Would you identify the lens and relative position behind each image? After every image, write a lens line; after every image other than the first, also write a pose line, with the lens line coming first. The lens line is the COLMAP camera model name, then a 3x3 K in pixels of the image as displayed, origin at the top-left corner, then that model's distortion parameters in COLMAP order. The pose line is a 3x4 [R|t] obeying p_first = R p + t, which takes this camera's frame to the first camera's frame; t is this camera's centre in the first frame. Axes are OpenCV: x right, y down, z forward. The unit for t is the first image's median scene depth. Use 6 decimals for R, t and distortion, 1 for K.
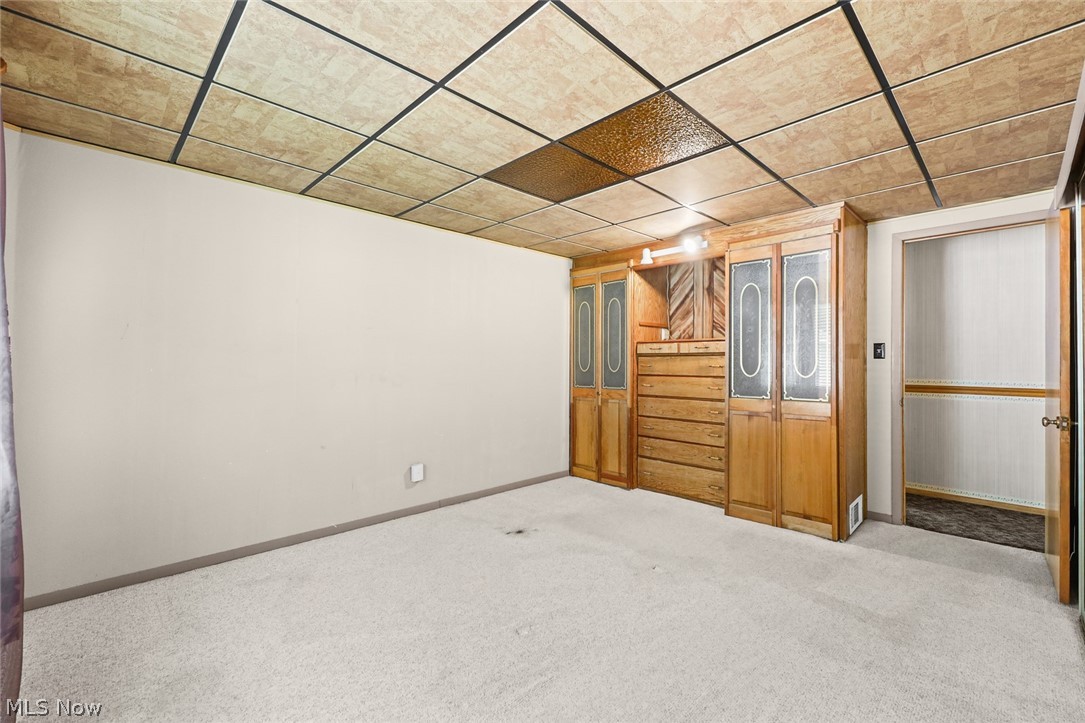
lens RADIAL K [[467.3, 0, 539.0], [0, 467.3, 370.7], [0, 0, 1]] dist [-0.001731, -0.001301]
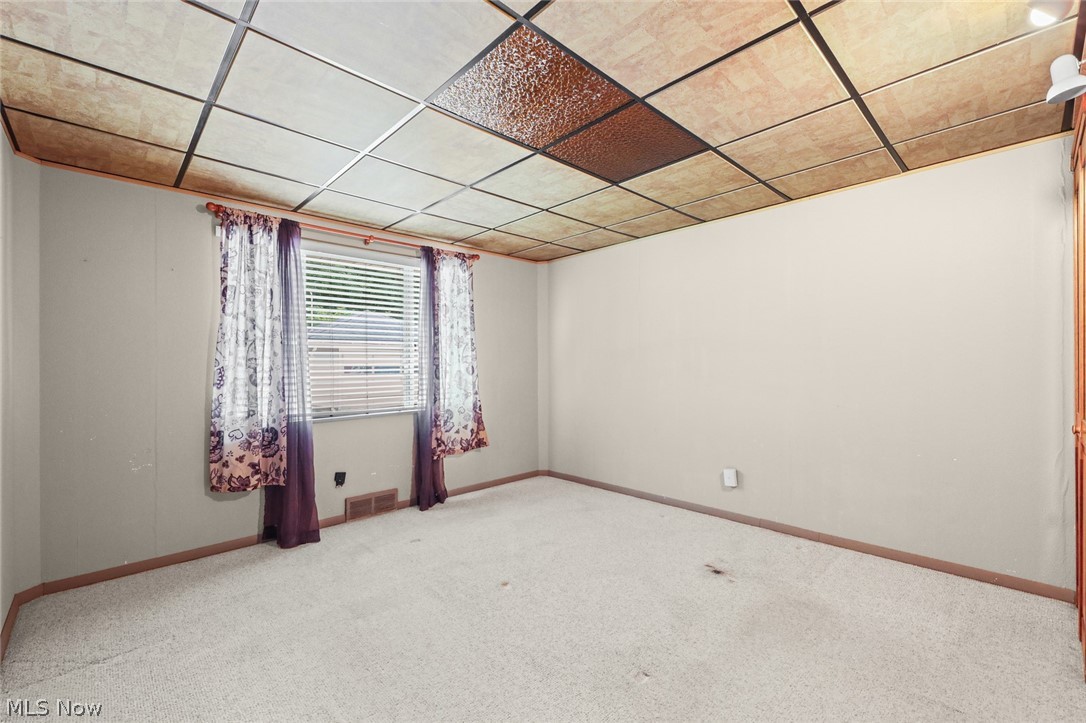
lens RADIAL K [[418.7, 0, 545.4], [0, 418.7, 375.0], [0, 0, 1]] dist [0.022009, -0.000125]
pose [[0.031484, 0.021206, -0.999279, 0.678721], [-0.006295, 0.999759, 0.021017, -0.009526], [0.999484, 0.005629, 0.031609, 0.683368]]
